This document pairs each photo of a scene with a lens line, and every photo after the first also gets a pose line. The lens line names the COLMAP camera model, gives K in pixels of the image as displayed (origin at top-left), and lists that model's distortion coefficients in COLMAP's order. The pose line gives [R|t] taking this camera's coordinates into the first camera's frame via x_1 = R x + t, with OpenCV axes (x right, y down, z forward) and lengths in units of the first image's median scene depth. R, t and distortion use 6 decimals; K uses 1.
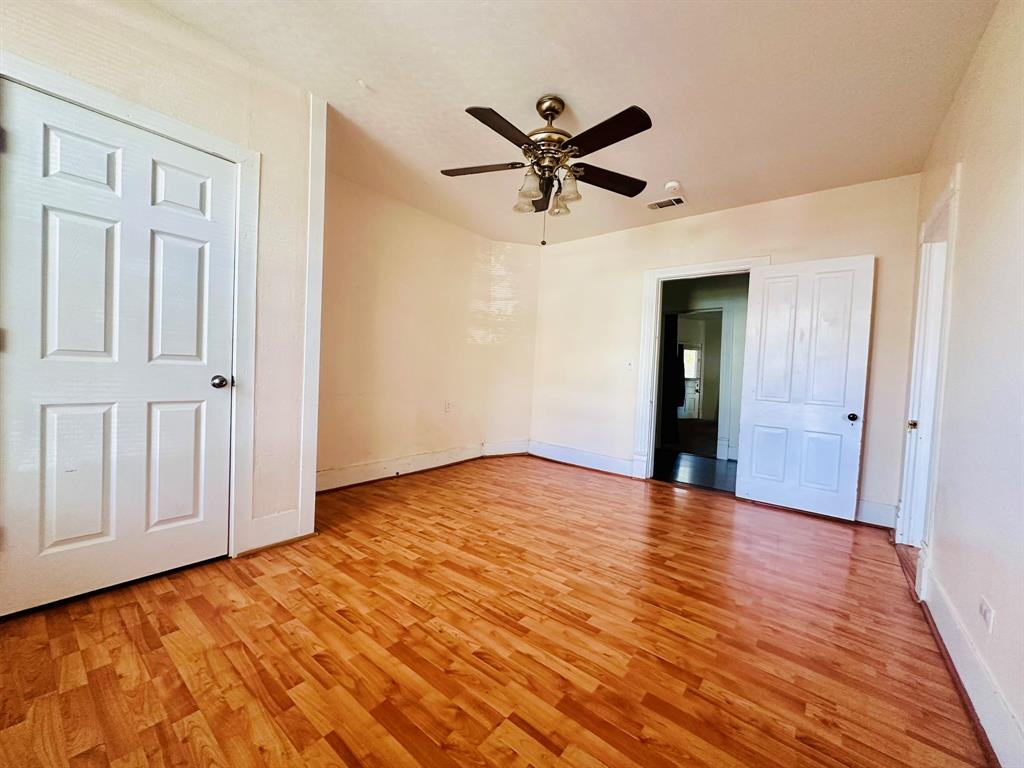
lens RADIAL K [[408.0, 0, 511.8], [0, 408.0, 382.4], [0, 0, 1]] dist [0.001201, -0.000293]
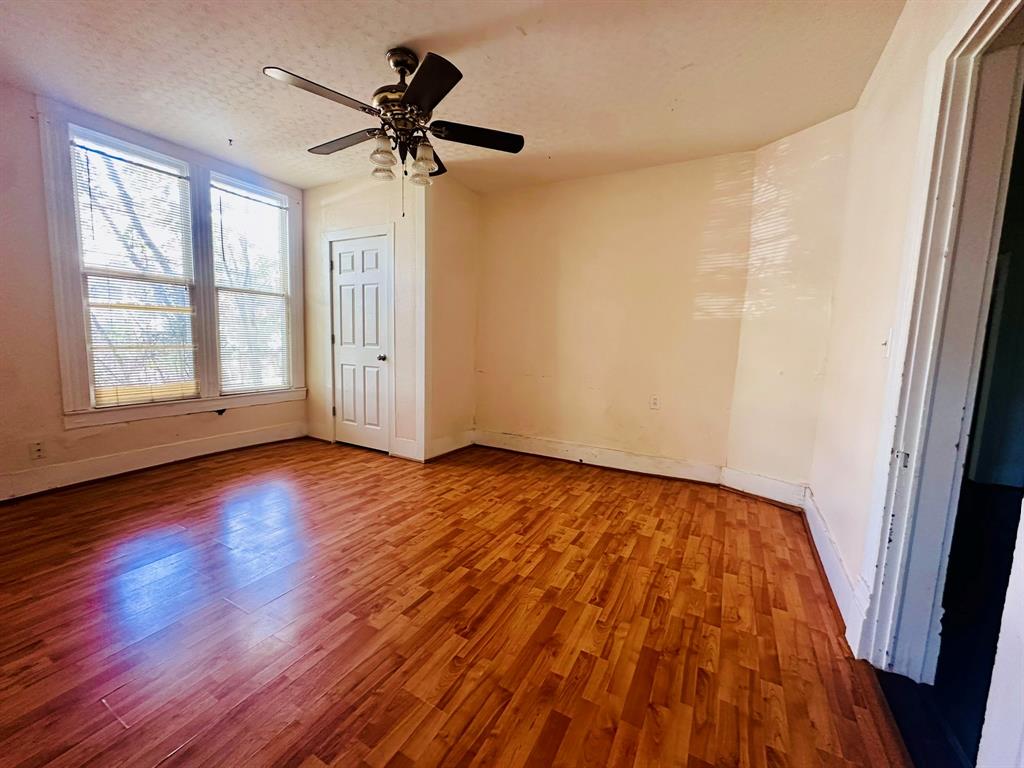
lens RADIAL K [[408.0, 0, 511.8], [0, 408.0, 382.4], [0, 0, 1]] dist [0.001201, -0.000293]
pose [[0.177533, 0.068702, -0.981714, 0.952194], [-0.049866, 0.996907, 0.060747, -0.023315], [0.982851, 0.038170, 0.180410, 0.973691]]
